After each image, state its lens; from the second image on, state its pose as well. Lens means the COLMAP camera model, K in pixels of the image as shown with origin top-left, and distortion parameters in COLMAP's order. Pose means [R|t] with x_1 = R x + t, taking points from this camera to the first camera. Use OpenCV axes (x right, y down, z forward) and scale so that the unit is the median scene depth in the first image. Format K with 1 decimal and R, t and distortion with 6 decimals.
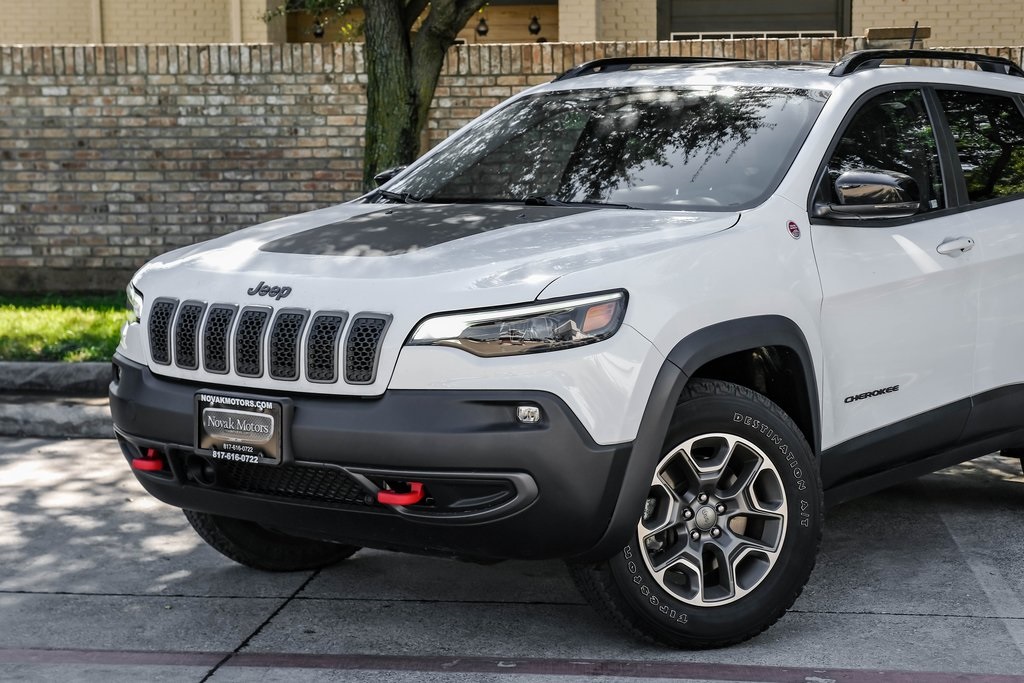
lens RADIAL K [[1990.9, 0, 534.9], [0, 1990.9, 340.9], [0, 0, 1]] dist [0.016590, 0.340470]
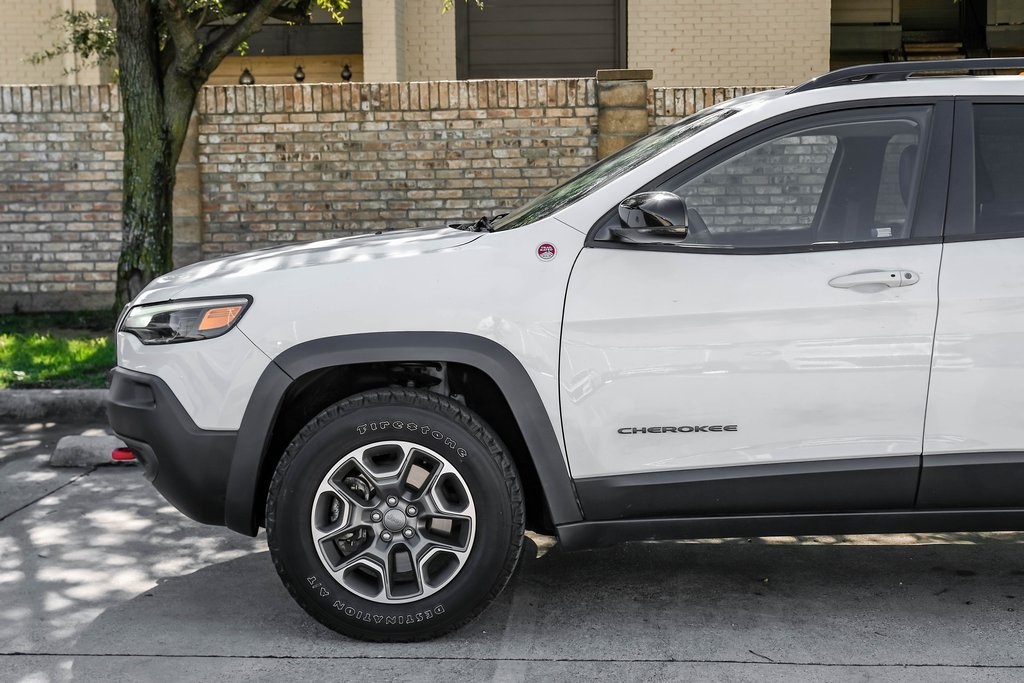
lens RADIAL K [[1678.2, 0, 570.4], [0, 1678.2, 331.4], [0, 0, 1]] dist [0.004477, 0.088674]
pose [[0.997444, -0.011534, 0.070520, 0.082044], [0.012205, 0.999884, -0.009090, -0.004085], [-0.070407, 0.009927, 0.997469, 0.074746]]
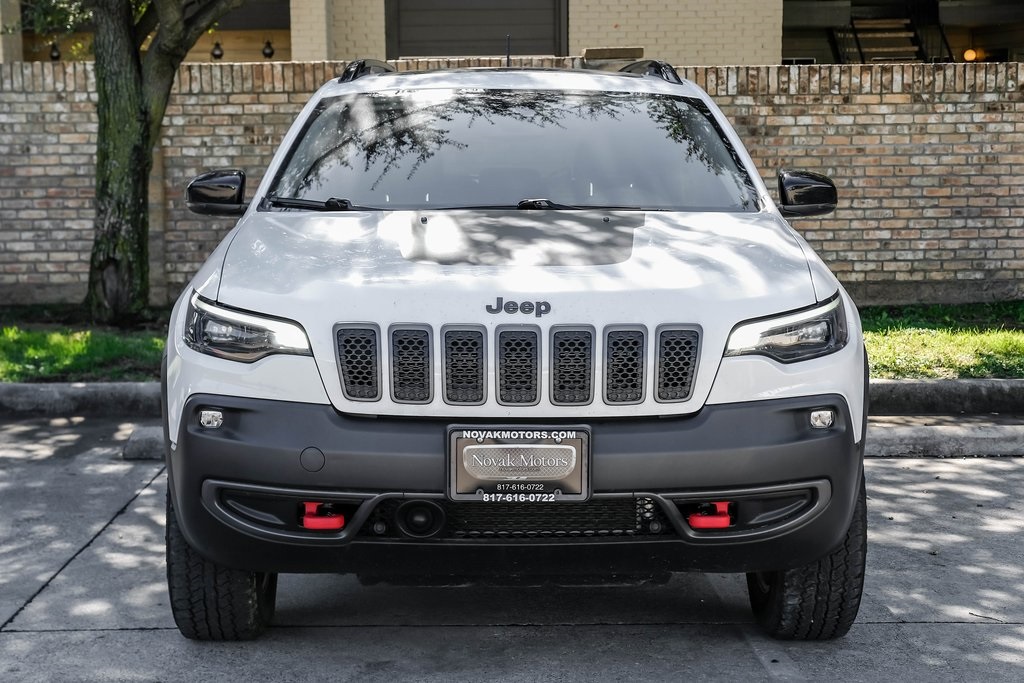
lens RADIAL K [[1838.2, 0, 516.8], [0, 1838.2, 341.6], [0, 0, 1]] dist [0.021868, 0.221881]
pose [[0.991681, -0.018980, 0.127314, 0.004789], [0.019551, 0.999804, -0.003234, 0.000046], [-0.127228, 0.005697, 0.991857, 0.042535]]
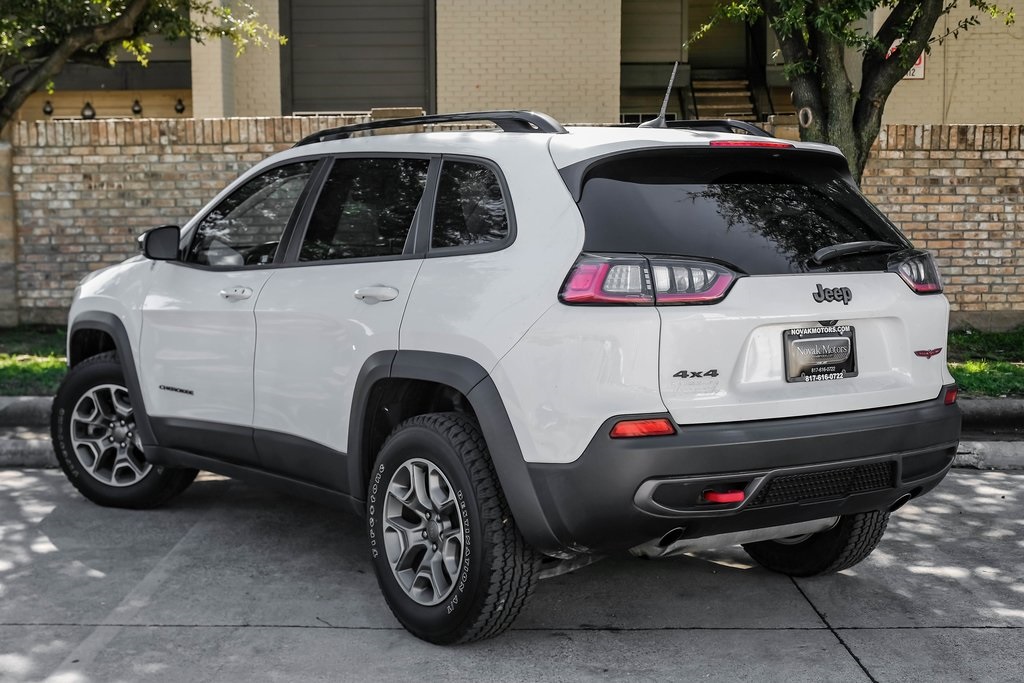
lens RADIAL K [[1564.8, 0, 496.3], [0, 1564.8, 341.6], [0, 0, 1]] dist [-0.010340, 0.113608]
pose [[0.995410, -0.011016, 0.095069, 0.144578], [0.011799, 0.999901, -0.007684, -0.005138], [-0.094975, 0.008770, 0.995441, 0.034501]]
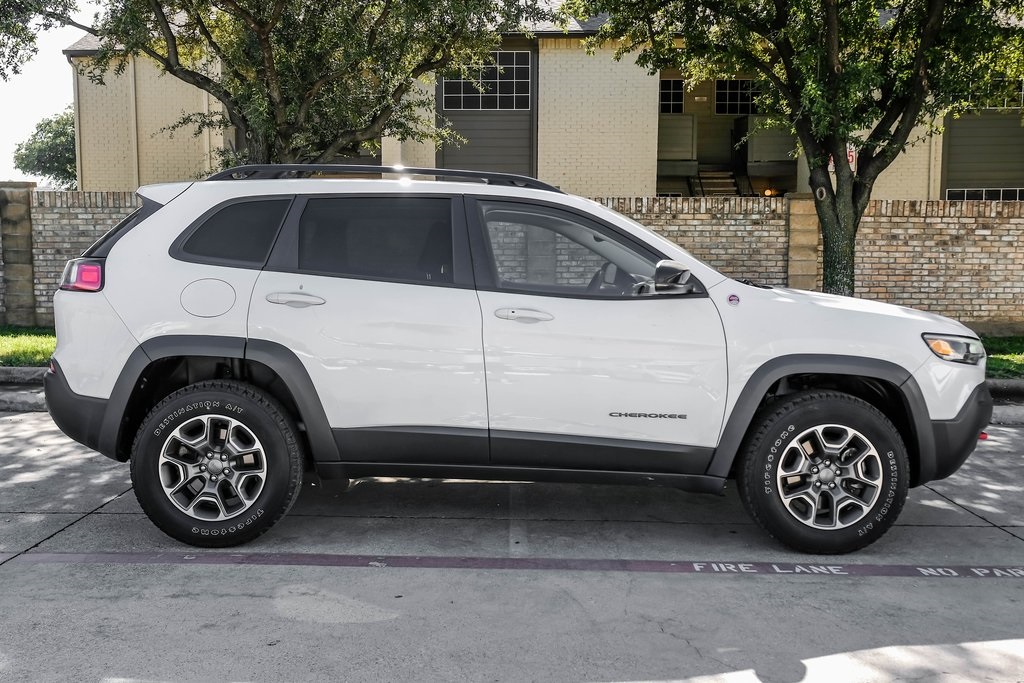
lens RADIAL K [[1012.6, 0, 501.7], [0, 1012.6, 338.7], [0, 0, 1]] dist [-0.009117, 0.009565]
pose [[0.996271, -0.001324, 0.086269, 0.058473], [0.002317, 0.999932, -0.011405, -0.002350], [-0.086248, 0.011563, 0.996207, 0.051609]]
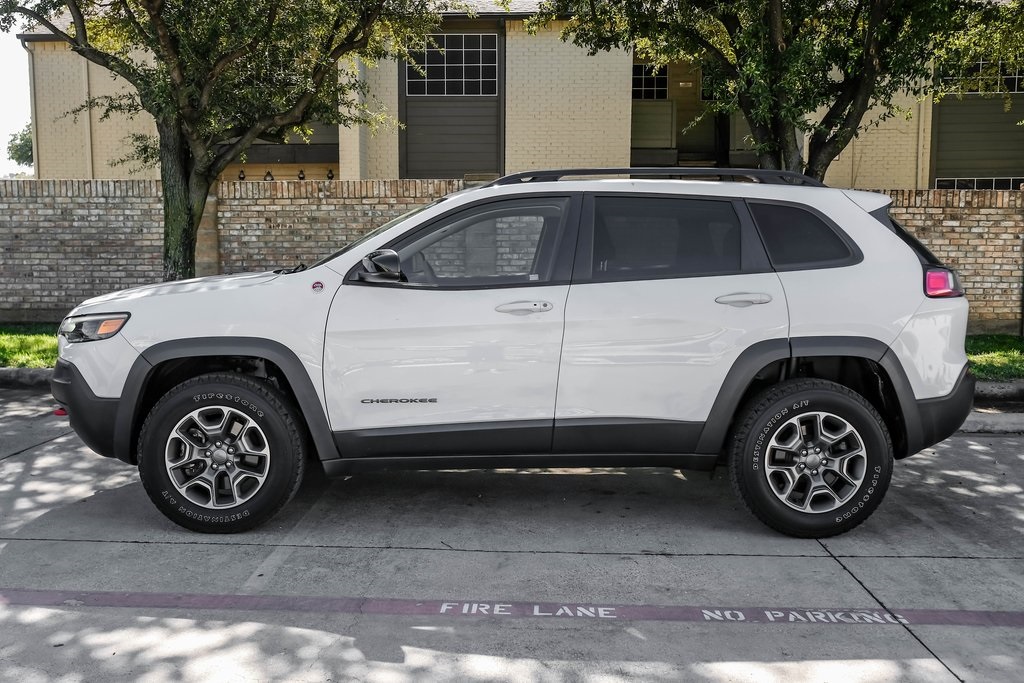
lens RADIAL K [[1032.1, 0, 512.0], [0, 1032.1, 341.5], [0, 0, 1]] dist [-0.016155, 0.021713]
pose [[0.997219, -0.000238, 0.074528, 0.135284], [0.000519, 0.999993, -0.003763, -0.004681], [-0.074527, 0.003791, 0.997212, 0.081033]]
